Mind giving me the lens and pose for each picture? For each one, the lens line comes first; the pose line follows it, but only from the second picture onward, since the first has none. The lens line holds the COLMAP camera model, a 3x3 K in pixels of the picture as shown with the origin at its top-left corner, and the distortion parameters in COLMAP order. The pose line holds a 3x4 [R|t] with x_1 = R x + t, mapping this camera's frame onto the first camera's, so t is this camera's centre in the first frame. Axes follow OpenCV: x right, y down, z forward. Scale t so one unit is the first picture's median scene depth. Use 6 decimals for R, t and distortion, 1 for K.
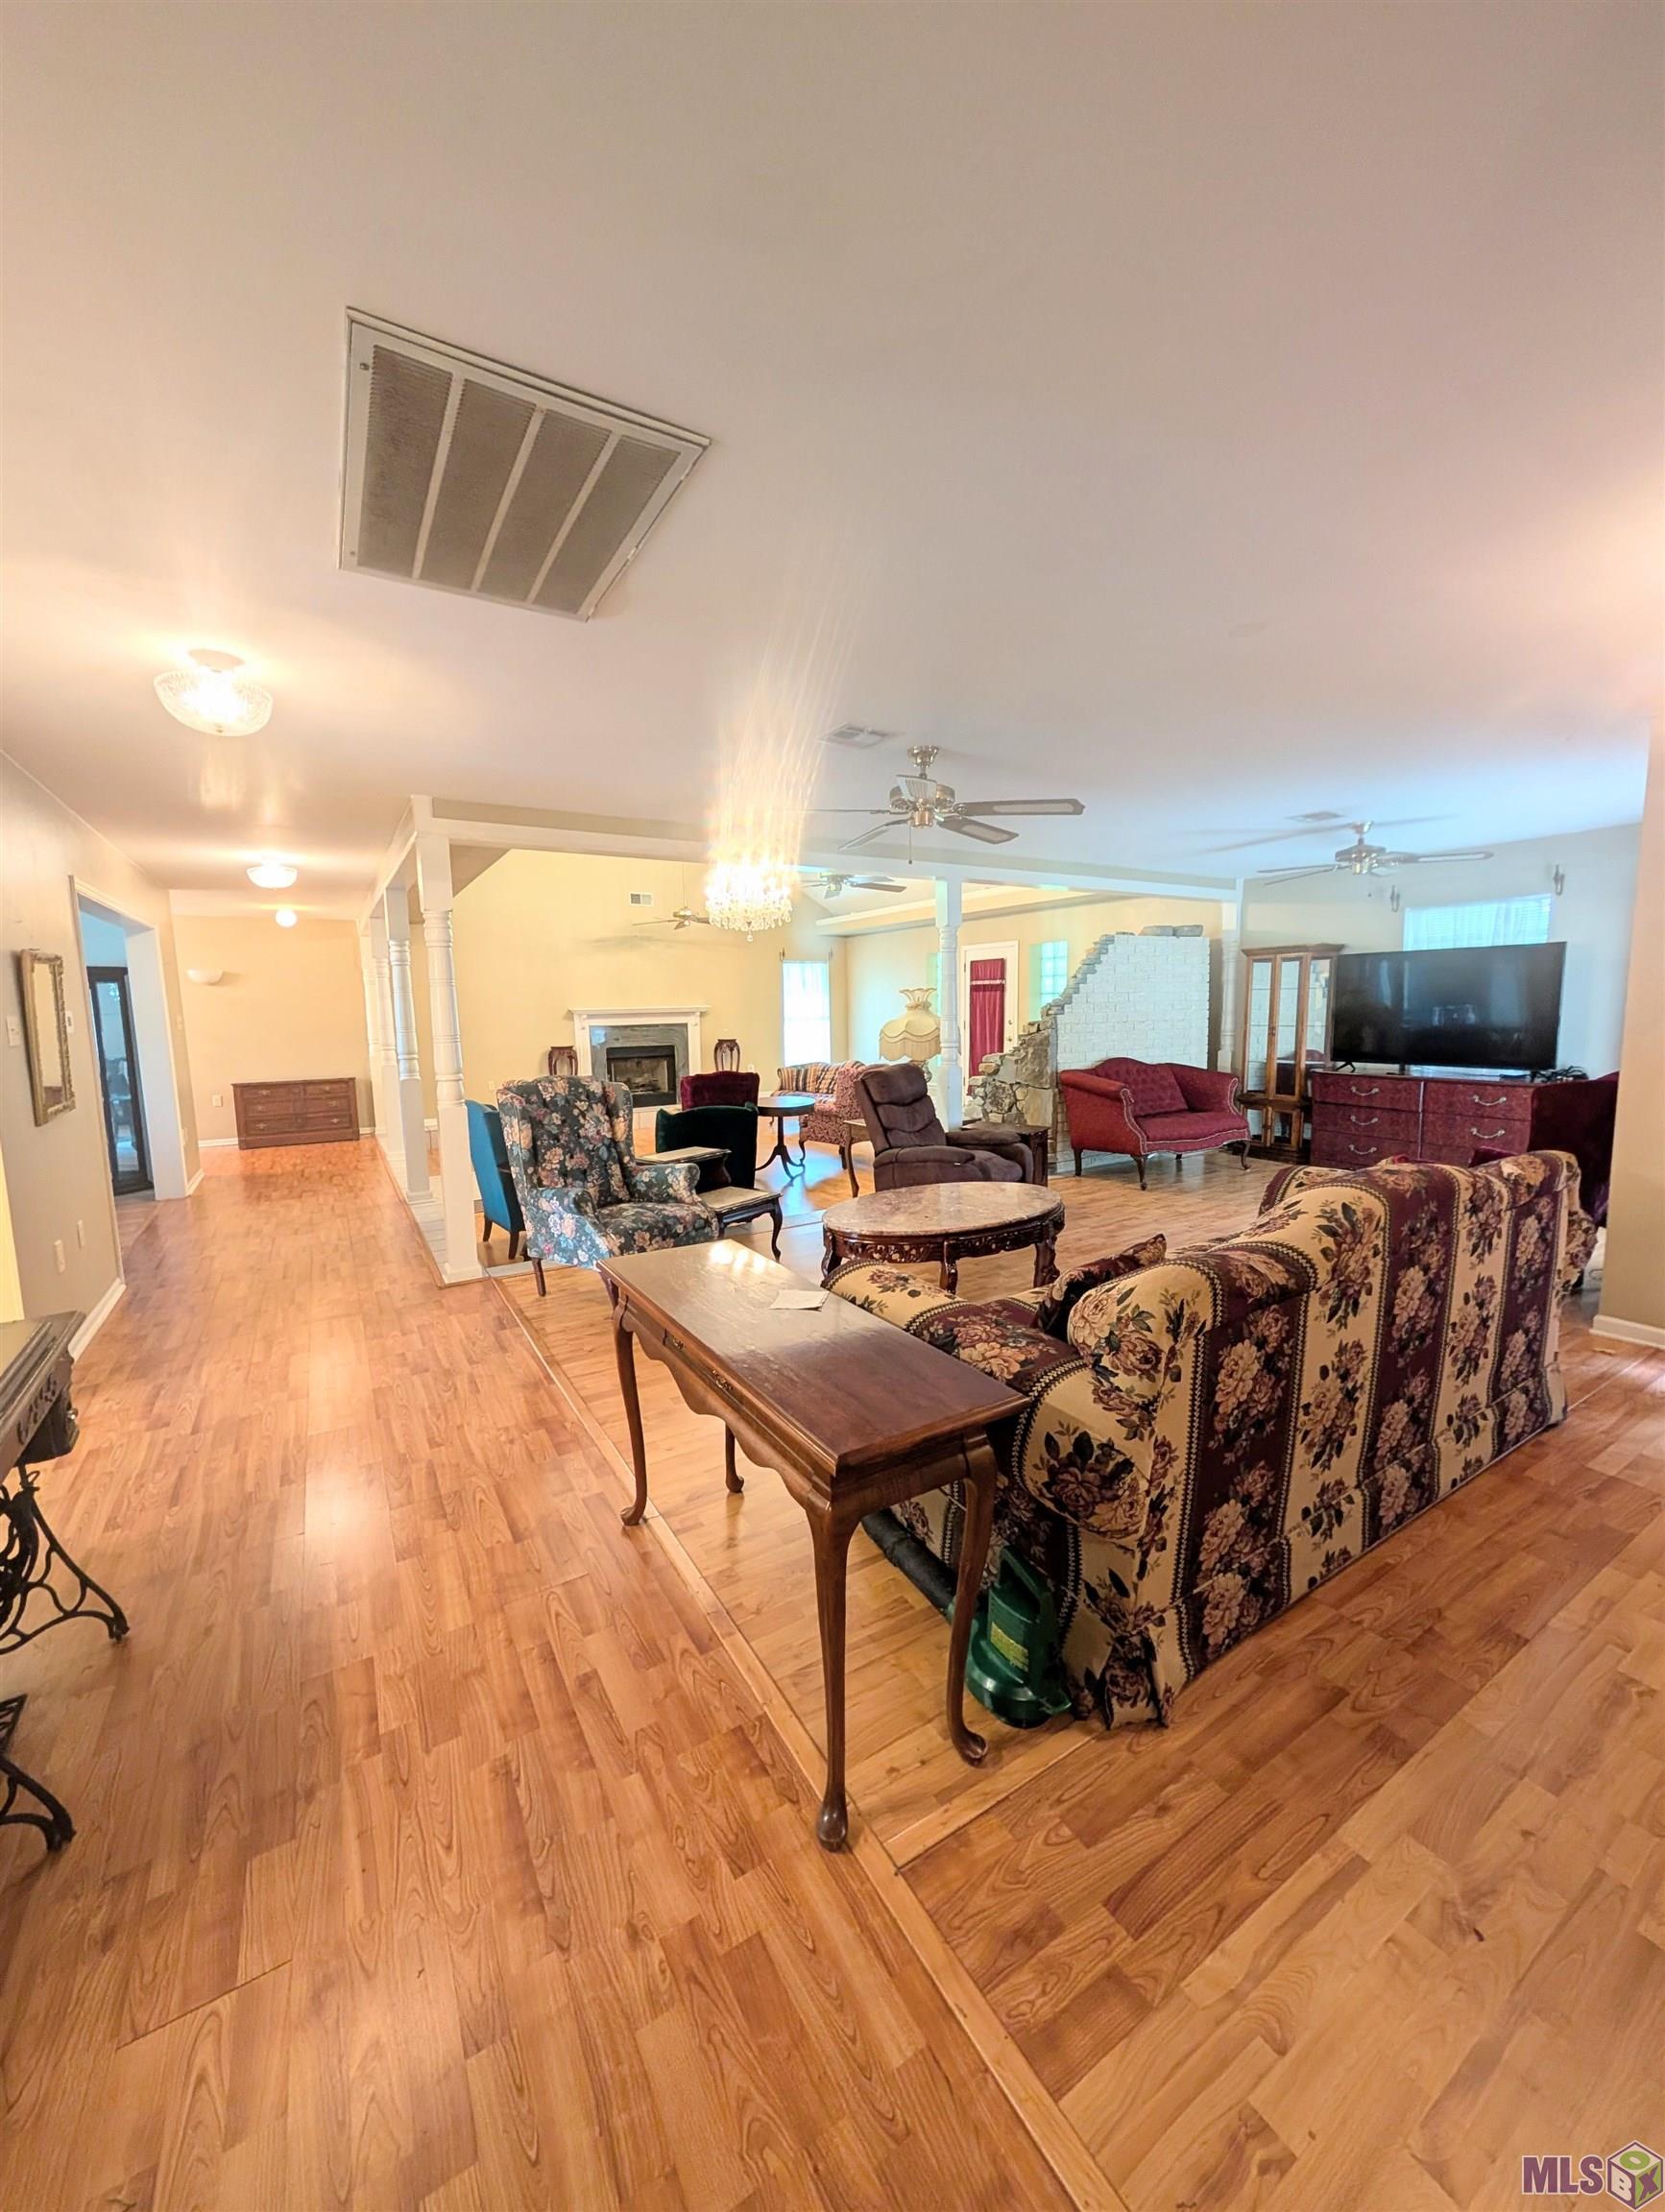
lens RADIAL K [[836.6, 0, 843.4], [0, 836.6, 1109.0], [0, 0, 1]] dist [0.001894, -0.000001]
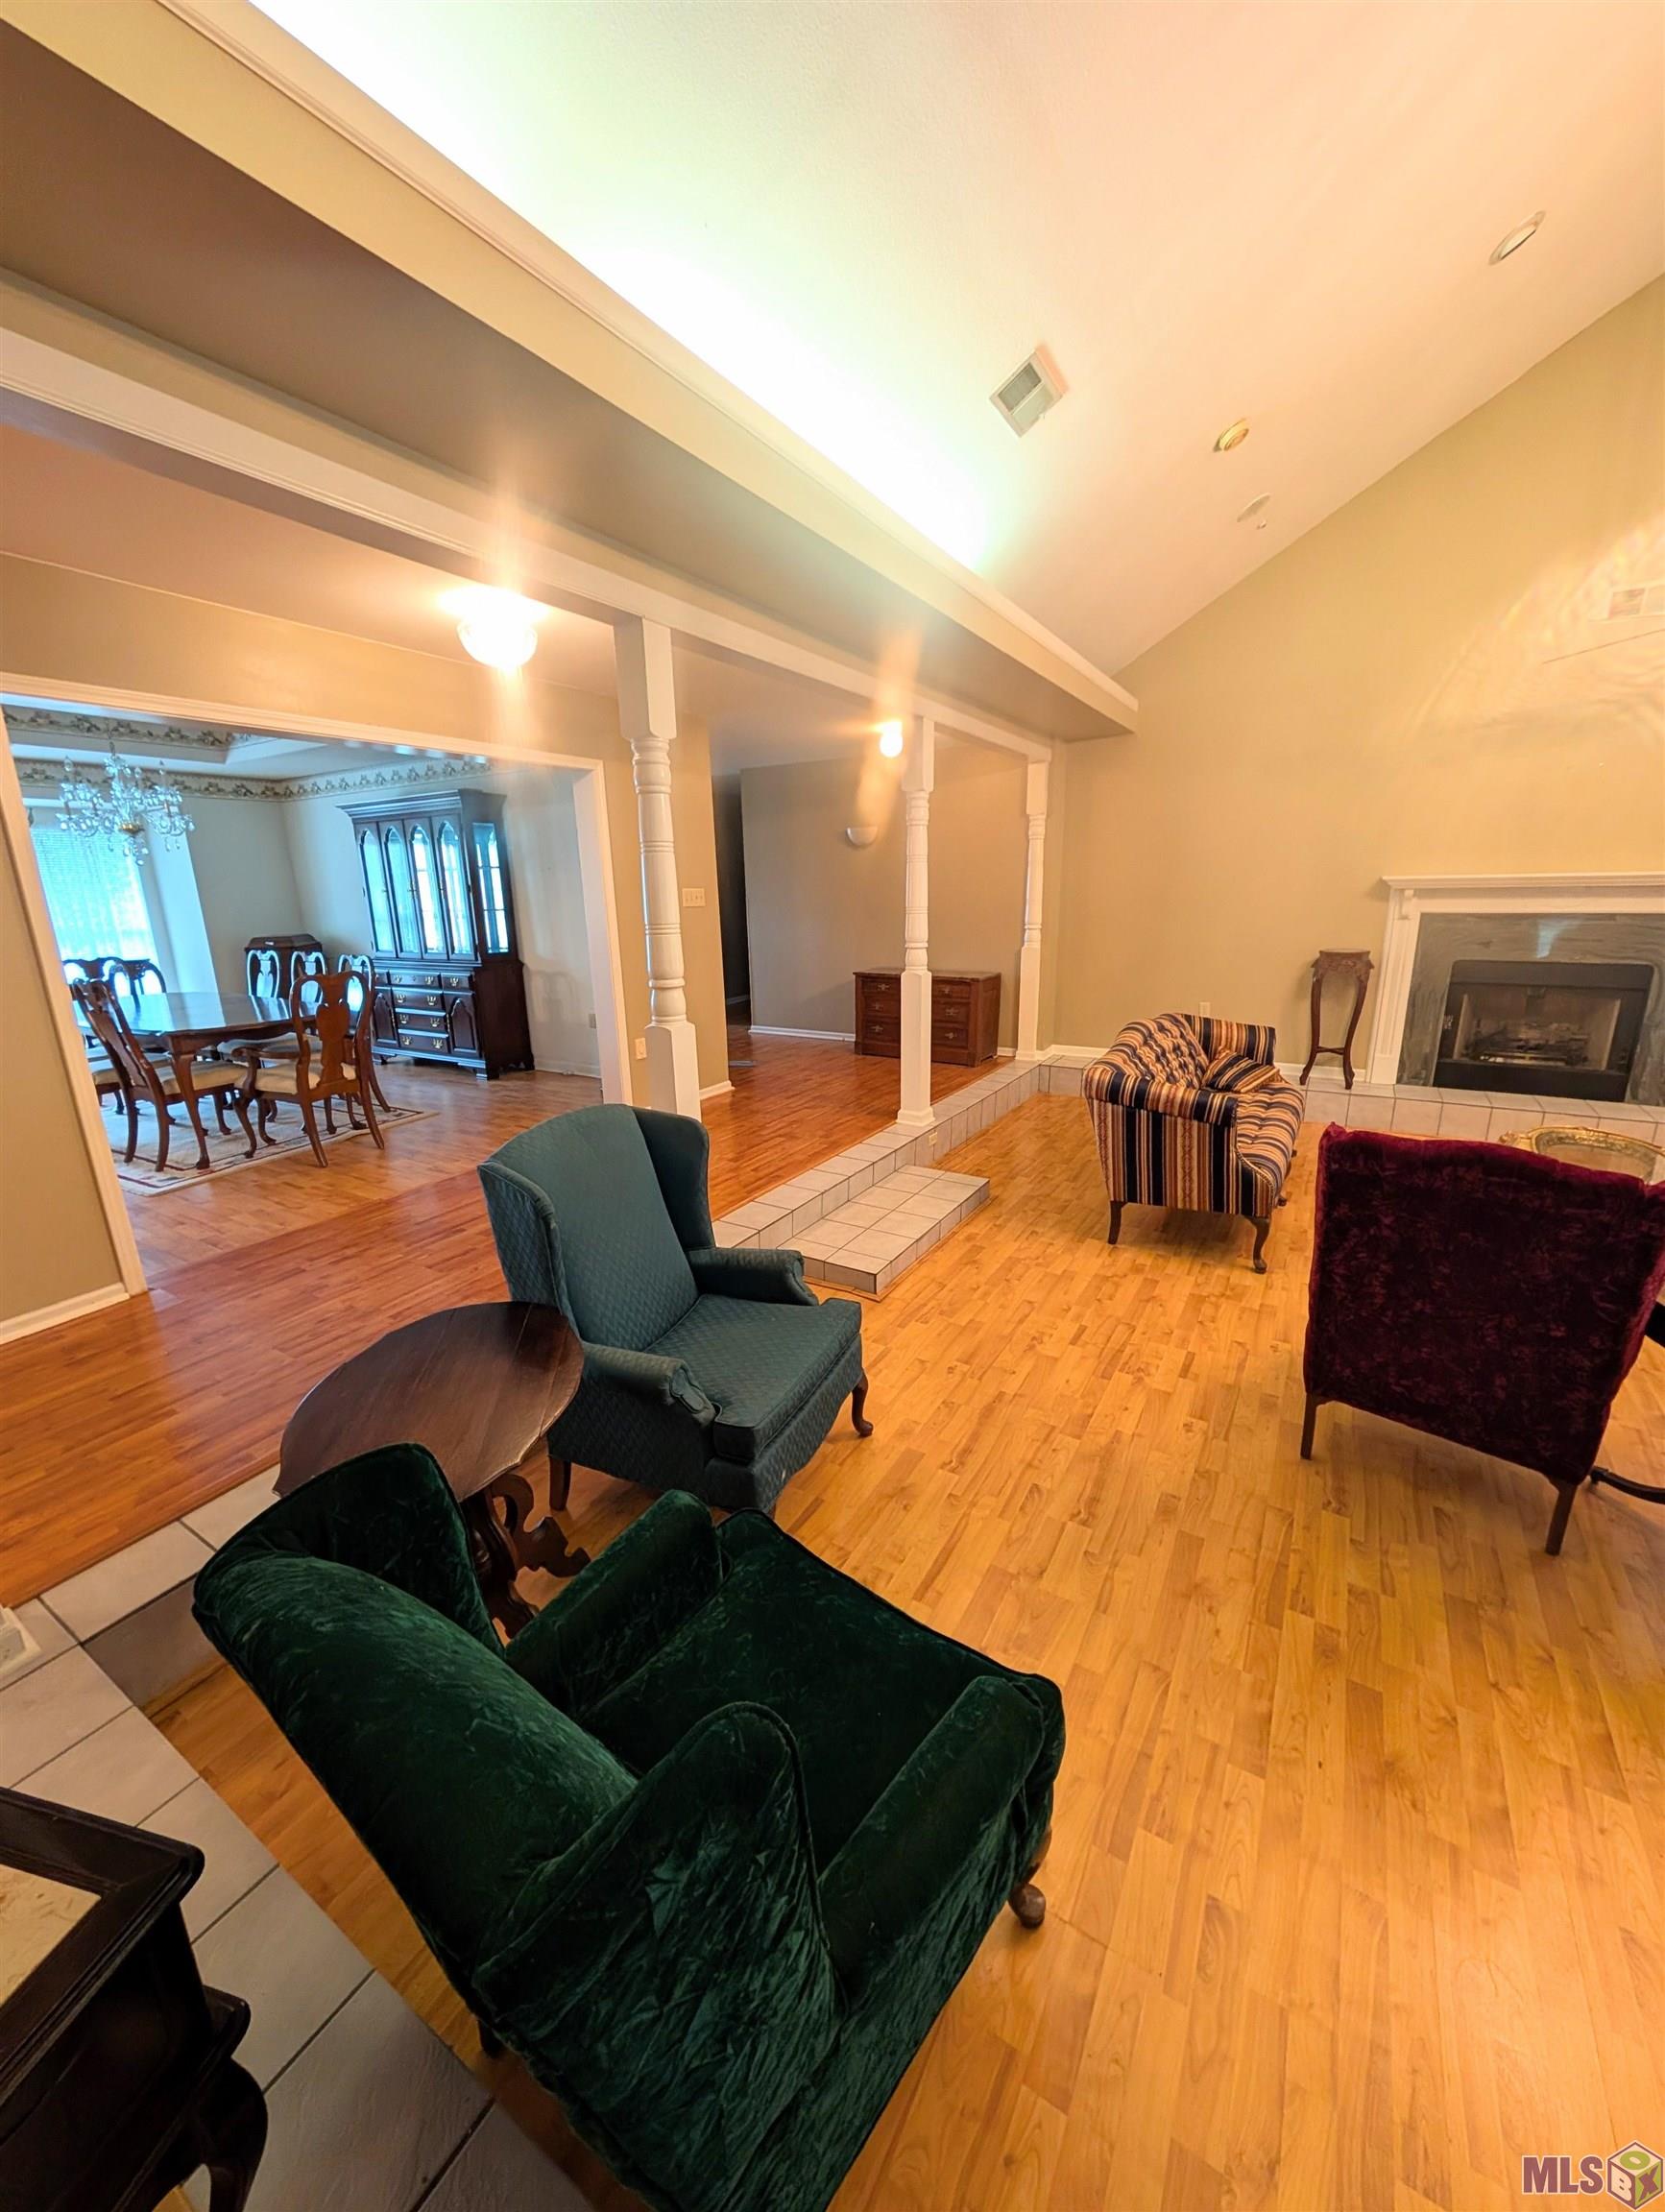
lens RADIAL K [[836.6, 0, 839.1], [0, 836.6, 1102.1], [0, 0, 1]] dist [0.001894, -0.000001]
pose [[0.453122, 0.237512, -0.859225, -0.009933], [-0.103694, 0.971353, 0.213823, -0.059767], [0.885397, -0.007791, 0.464770, 0.457834]]
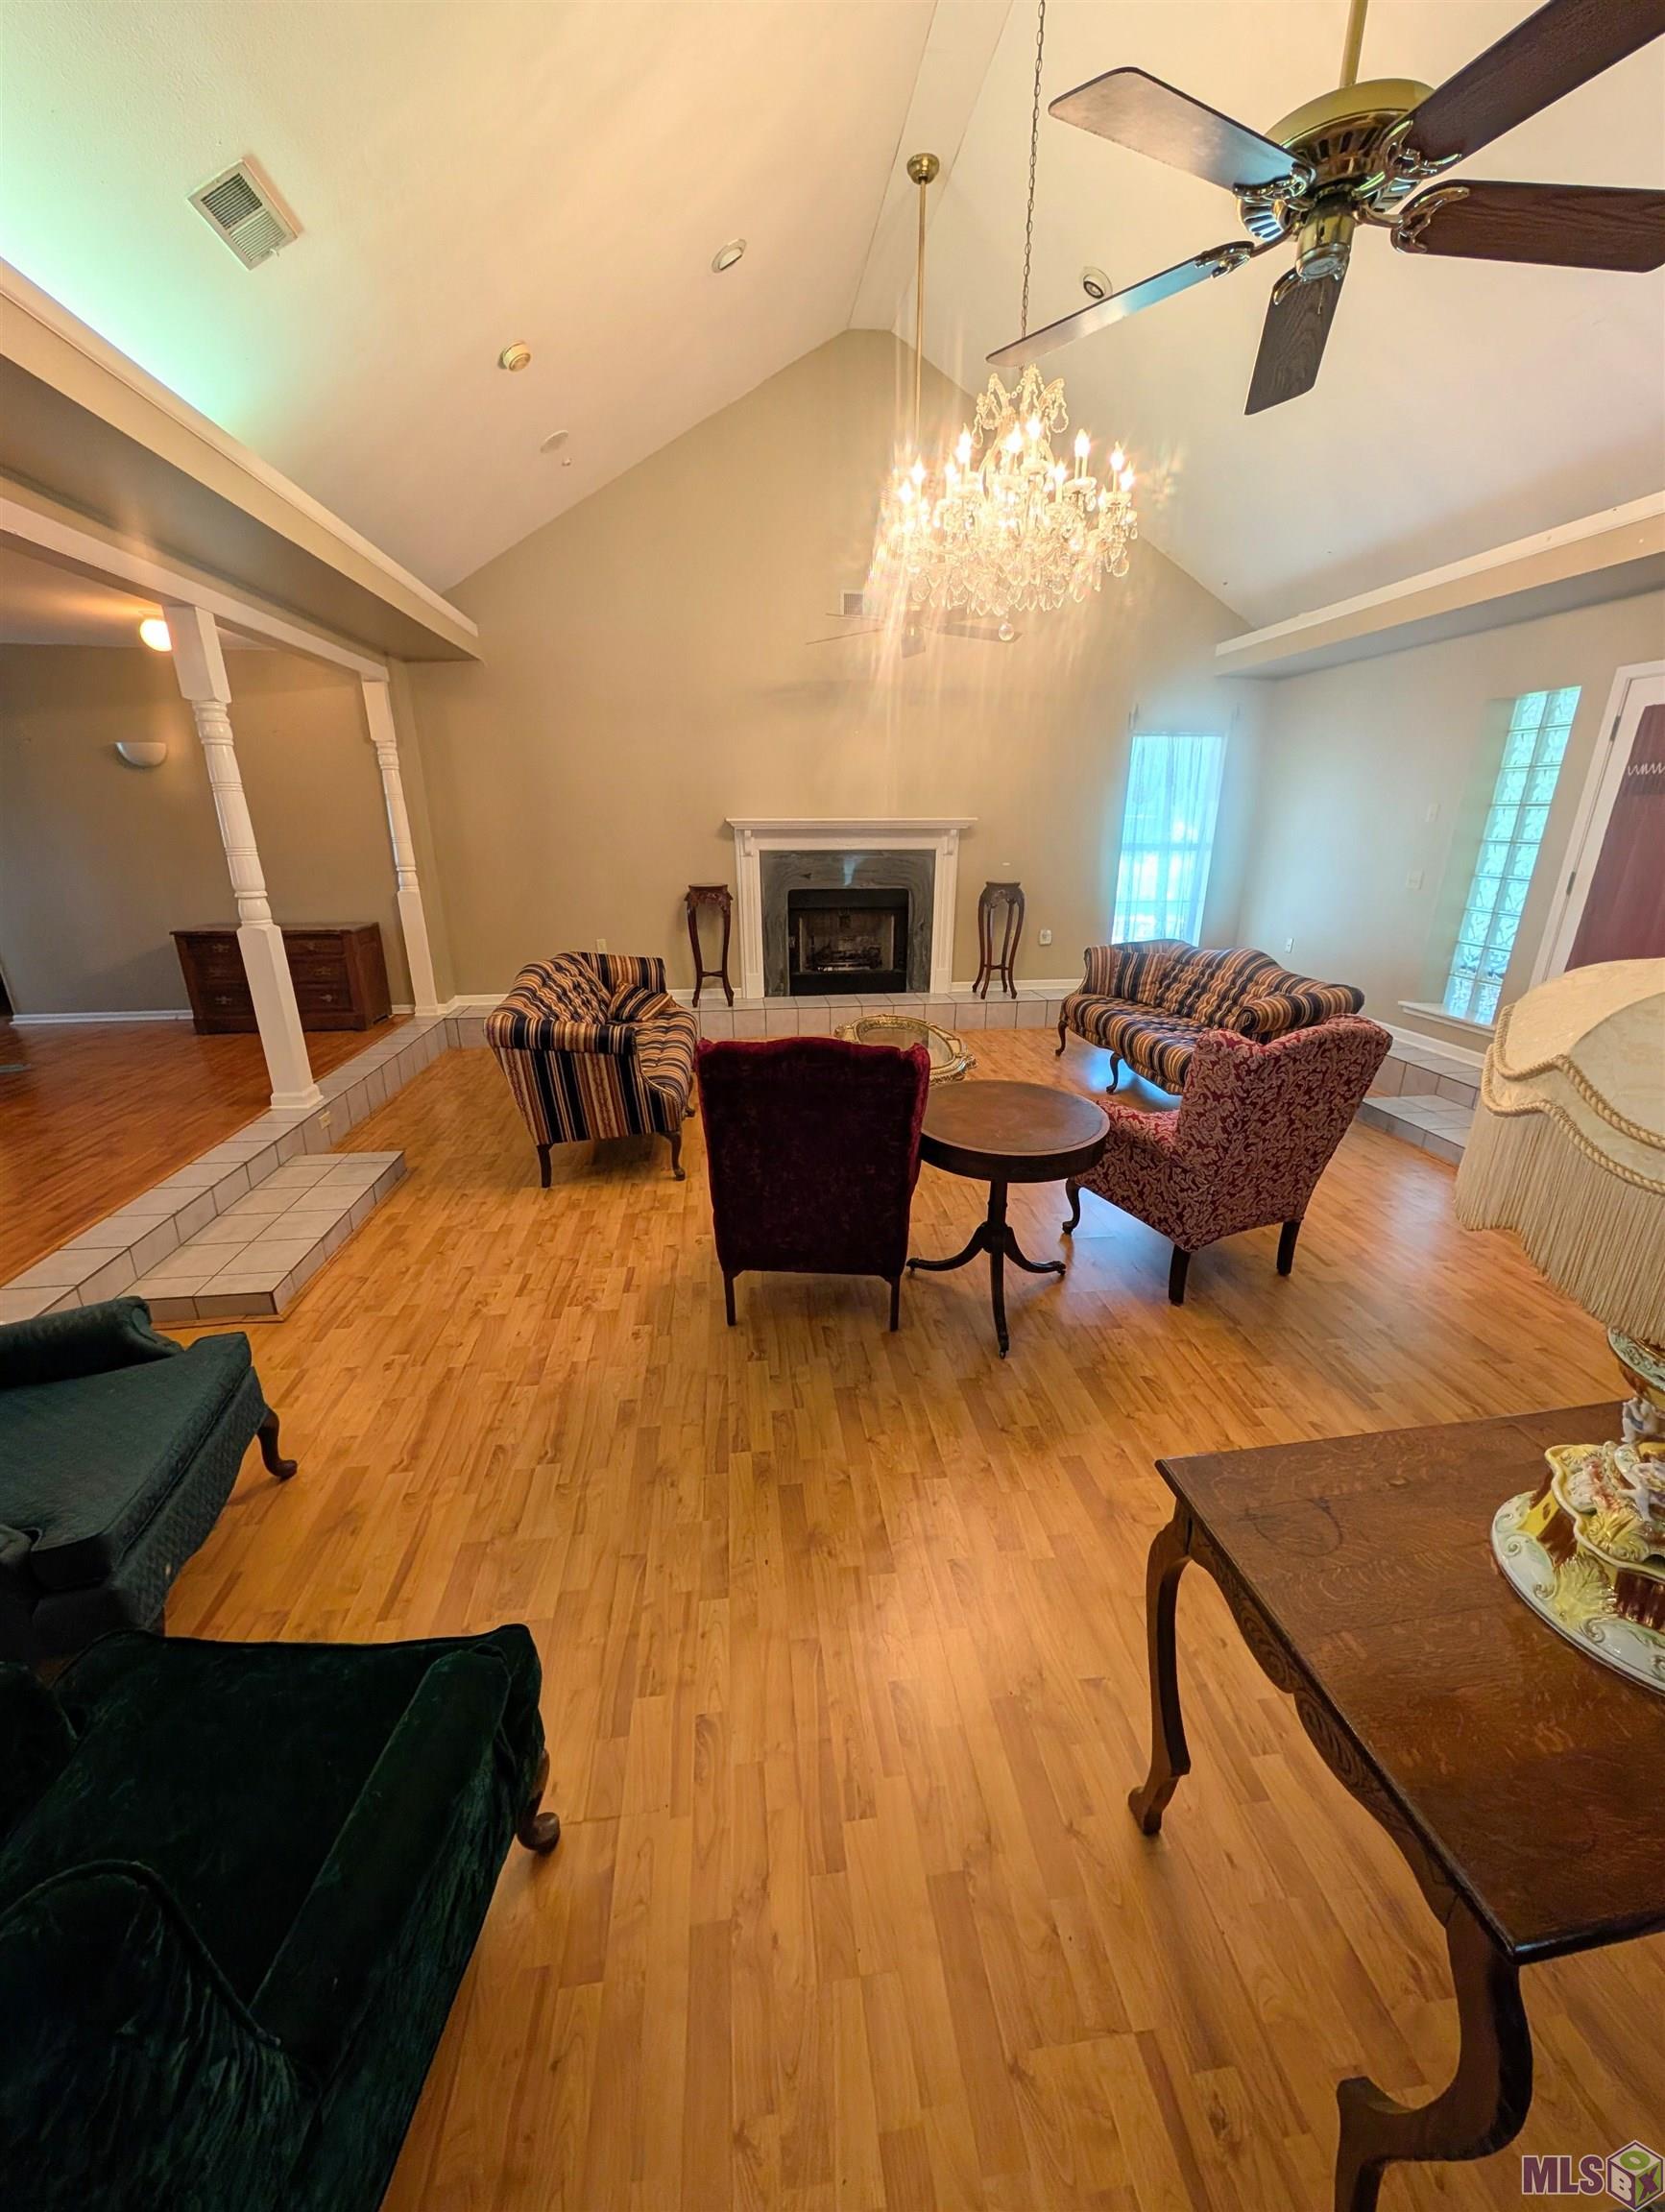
lens RADIAL K [[836.6, 0, 837.3], [0, 836.6, 1101.5], [0, 0, 1]] dist [0.001894, -0.000001]
pose [[0.908029, 0.153862, -0.389628, -0.002193], [-0.070022, 0.972767, 0.220956, -0.060623], [0.413014, -0.173352, 0.894074, 0.463071]]
